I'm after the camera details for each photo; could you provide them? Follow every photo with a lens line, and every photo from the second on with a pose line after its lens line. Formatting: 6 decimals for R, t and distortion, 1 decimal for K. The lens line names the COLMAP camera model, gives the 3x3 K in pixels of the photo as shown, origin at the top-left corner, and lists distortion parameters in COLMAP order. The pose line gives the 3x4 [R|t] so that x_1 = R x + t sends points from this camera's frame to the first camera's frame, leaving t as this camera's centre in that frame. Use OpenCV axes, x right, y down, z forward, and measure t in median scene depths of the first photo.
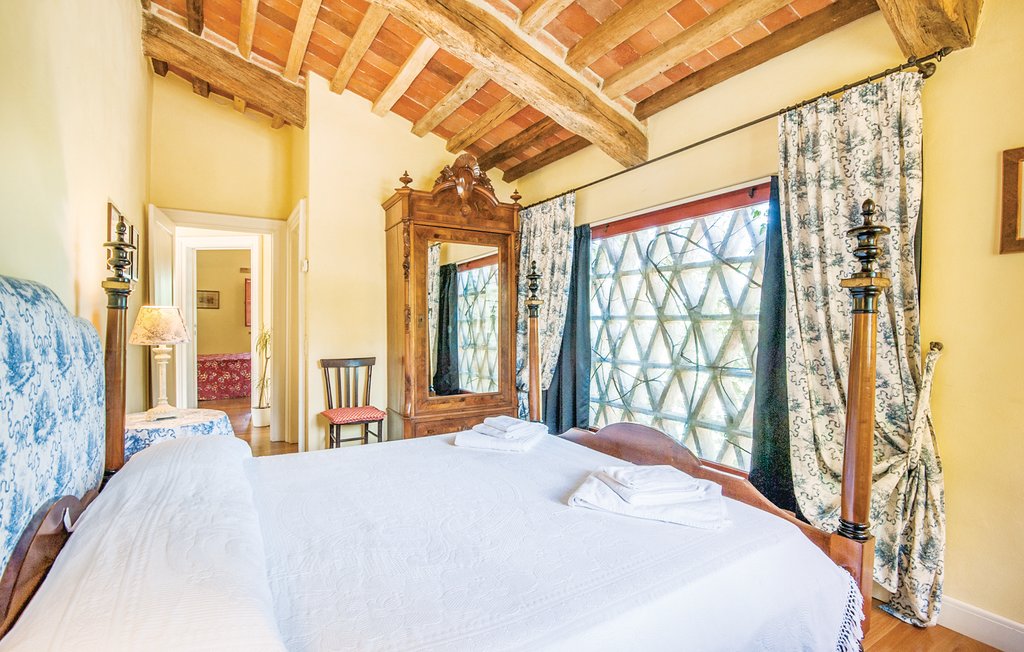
lens RADIAL K [[481.9, 0, 512.0], [0, 481.9, 326.0], [0, 0, 1]] dist [0.000025, -0.000024]
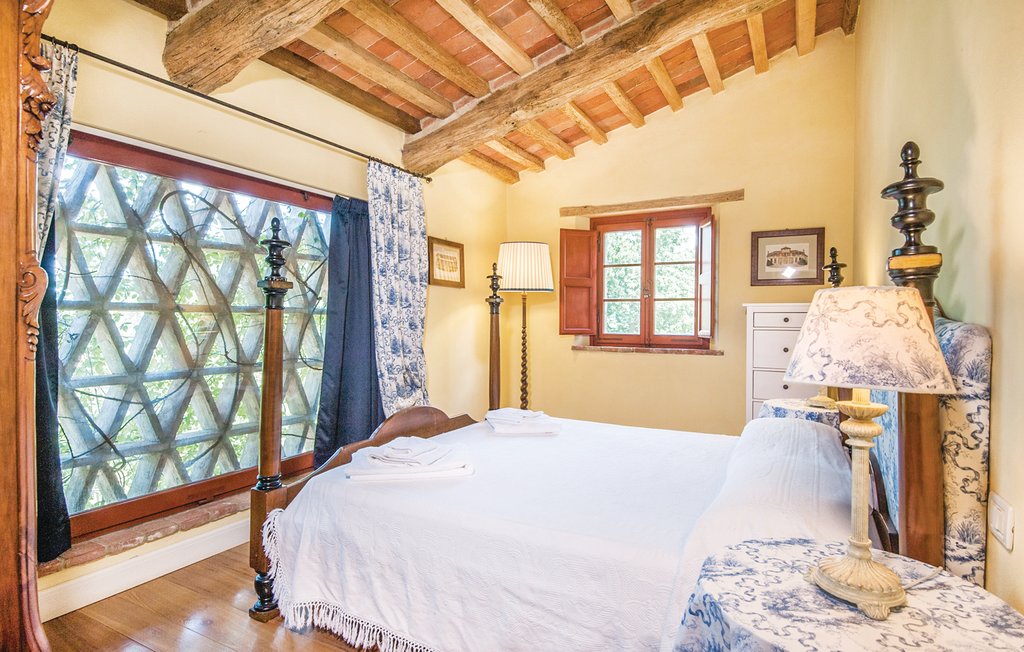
lens RADIAL K [[545.4, 0, 512.0], [0, 545.4, 326.0], [0, 0, 1]] dist [0.001060, 0.000132]
pose [[-0.518375, -0.028546, 0.854677, -0.709607], [-0.003902, 0.999511, 0.031016, -0.019149], [-0.855145, 0.012743, -0.518233, 1.086159]]
